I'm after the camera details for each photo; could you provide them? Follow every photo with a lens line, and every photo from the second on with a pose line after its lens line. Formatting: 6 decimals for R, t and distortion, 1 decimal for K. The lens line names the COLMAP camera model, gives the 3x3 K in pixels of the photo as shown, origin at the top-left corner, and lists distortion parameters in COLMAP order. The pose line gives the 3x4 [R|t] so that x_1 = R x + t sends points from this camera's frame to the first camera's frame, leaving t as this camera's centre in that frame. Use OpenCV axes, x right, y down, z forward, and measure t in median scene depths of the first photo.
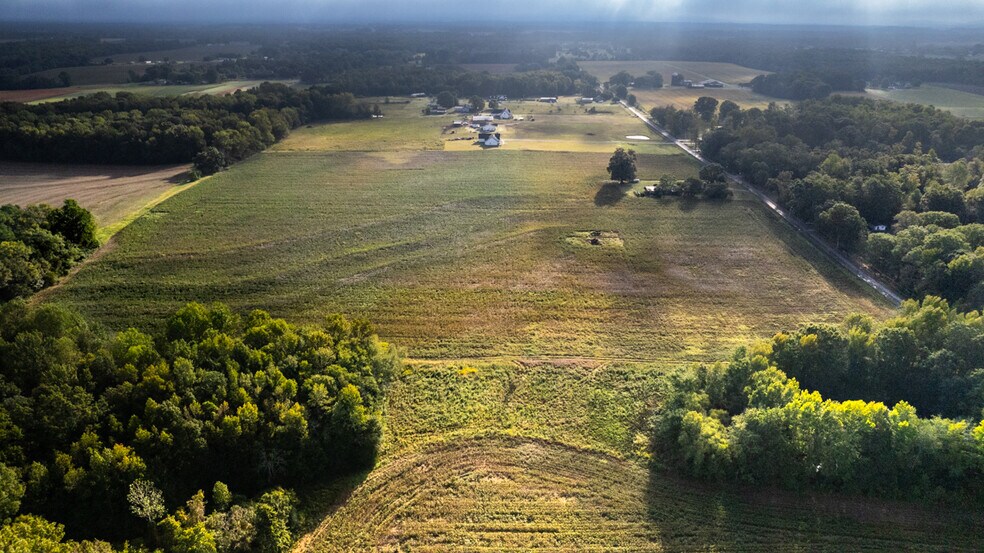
lens RADIAL K [[642.6, 0, 498.2], [0, 642.6, 276.6], [0, 0, 1]] dist [-0.069214, 0.063265]
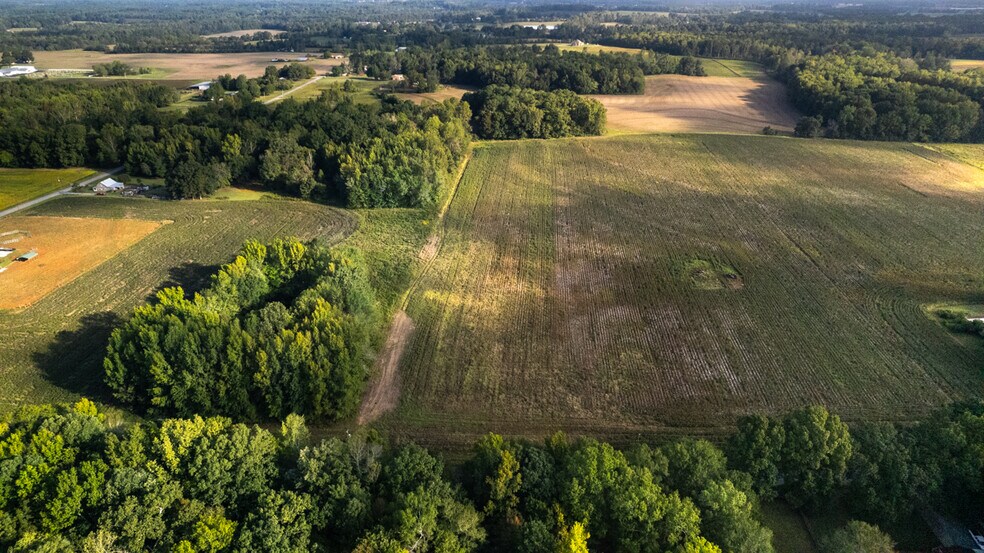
lens RADIAL K [[627.0, 0, 496.0], [0, 627.0, 275.1], [0, 0, 1]] dist [-0.072308, 0.060920]
pose [[-0.060419, 0.418856, -0.906040, 0.416720], [-0.375036, 0.831668, 0.409484, -0.131739], [0.925039, 0.364538, 0.106838, 0.315831]]
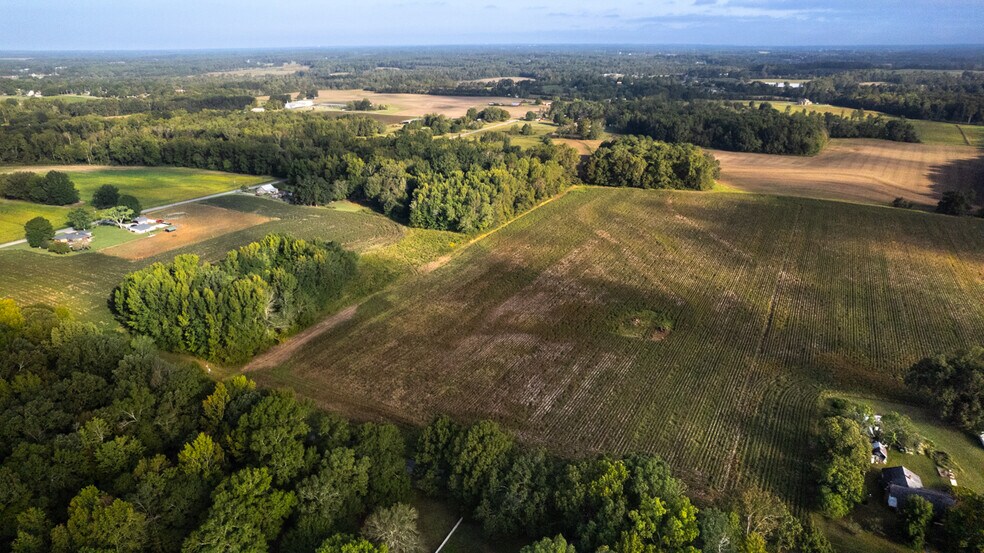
lens RADIAL K [[627.0, 0, 496.0], [0, 627.0, 275.1], [0, 0, 1]] dist [-0.072308, 0.060920]
pose [[-0.467143, 0.309891, -0.828097, 0.409787], [-0.330933, 0.807215, 0.488761, -0.202764], [0.819915, 0.502366, -0.274531, 0.488631]]
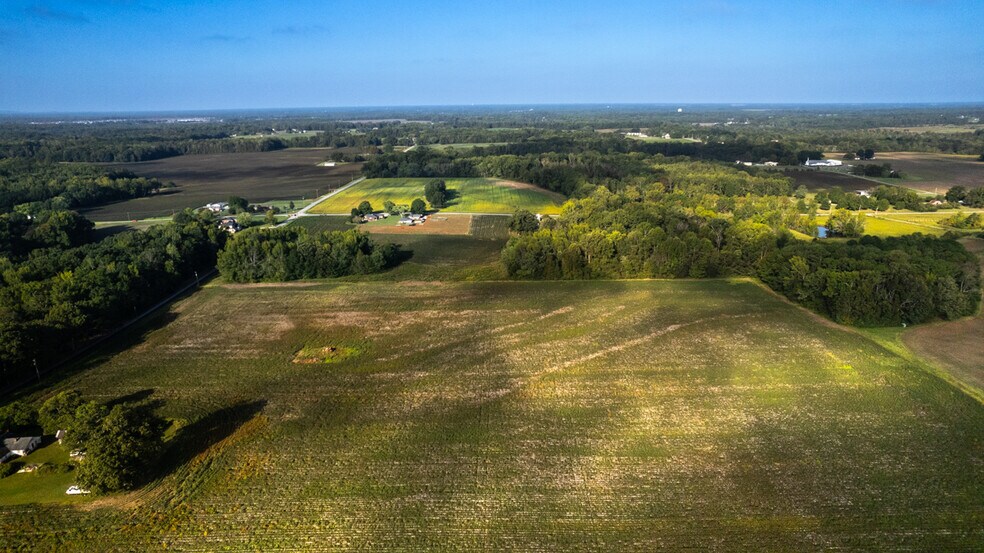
lens RADIAL K [[627.0, 0, 496.0], [0, 627.0, 275.1], [0, 0, 1]] dist [-0.072308, 0.060920]
pose [[-0.999969, 0.007897, 0.000272, -0.038449], [0.006410, 0.790598, 0.612302, -0.313341], [0.004620, 0.612284, -0.790624, 0.759464]]
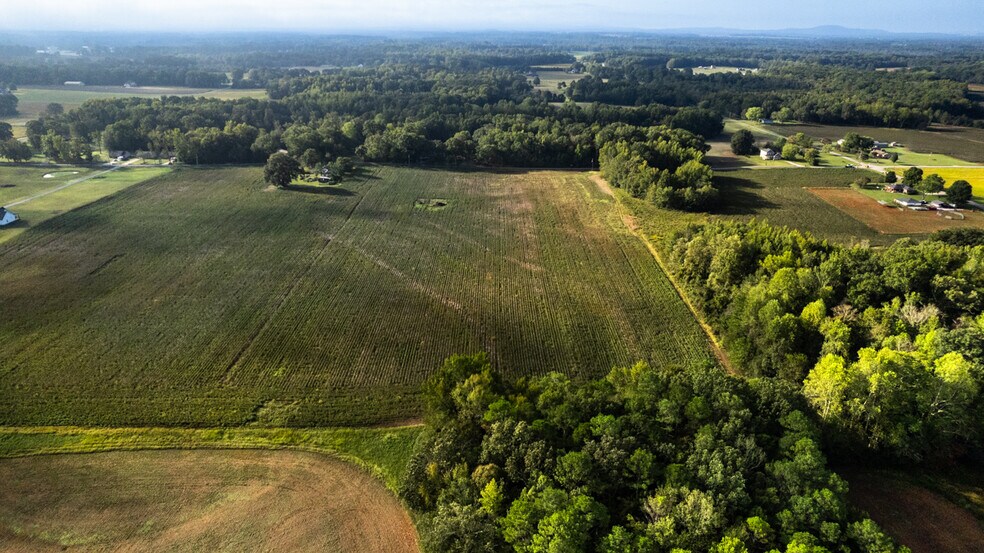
lens RADIAL K [[637.4, 0, 494.9], [0, 637.4, 274.3], [0, 0, 1]] dist [-0.074025, 0.058968]
pose [[-0.009232, -0.372165, 0.928121, -0.495627], [0.371296, 0.860529, 0.348754, -0.155225], [-0.928469, 0.347827, 0.130238, 0.366399]]
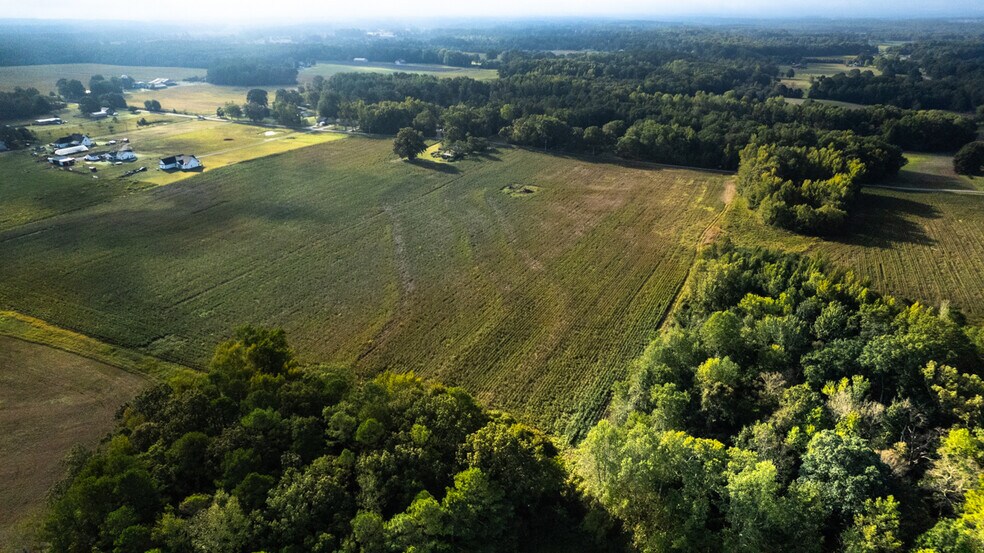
lens RADIAL K [[627.0, 0, 496.0], [0, 627.0, 275.1], [0, 0, 1]] dist [-0.072308, 0.060920]
pose [[0.437211, -0.359972, 0.824176, -0.438555], [0.345580, 0.913293, 0.215571, -0.088588], [-0.830314, 0.190569, 0.523701, 0.207404]]
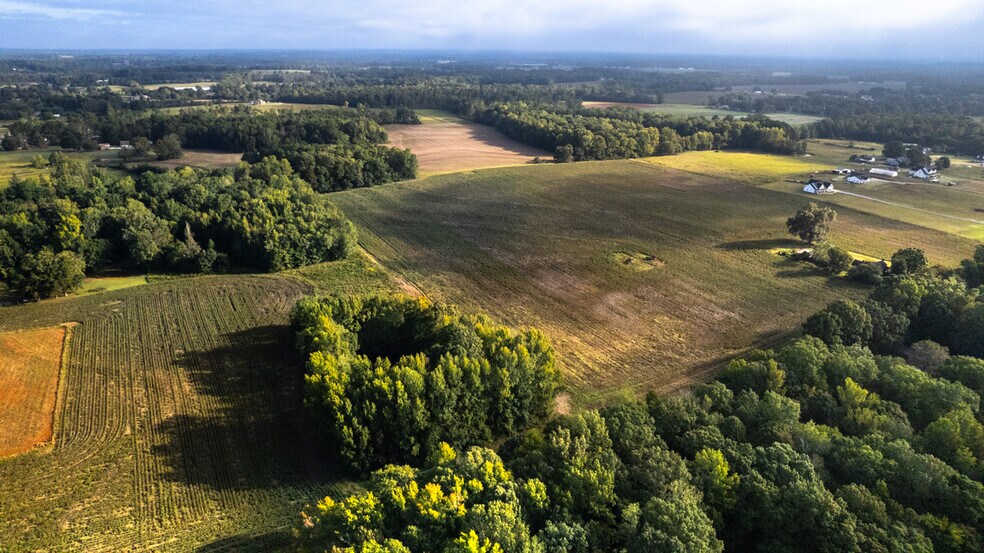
lens RADIAL K [[627.0, 0, 496.0], [0, 627.0, 275.1], [0, 0, 1]] dist [-0.072308, 0.060920]
pose [[0.506098, 0.298218, -0.809278, 0.415322], [-0.335300, 0.932540, 0.133954, -0.046034], [0.794631, 0.203557, 0.571949, 0.109448]]
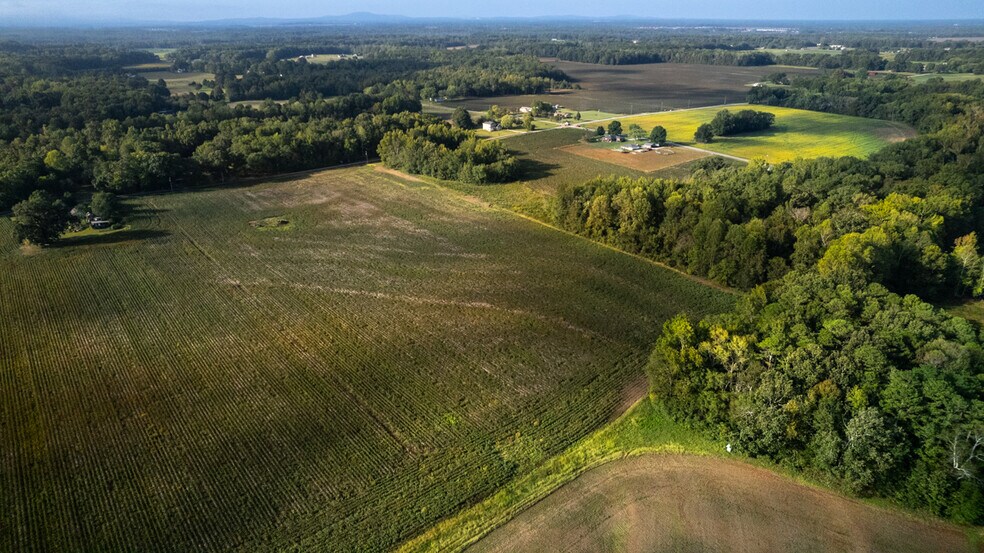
lens RADIAL K [[627.0, 0, 496.0], [0, 627.0, 275.1], [0, 0, 1]] dist [-0.072308, 0.060920]
pose [[-0.628199, -0.302853, 0.716691, -0.415214], [0.294564, 0.759994, 0.579346, -0.235610], [-0.720137, 0.575056, -0.388218, 0.563444]]
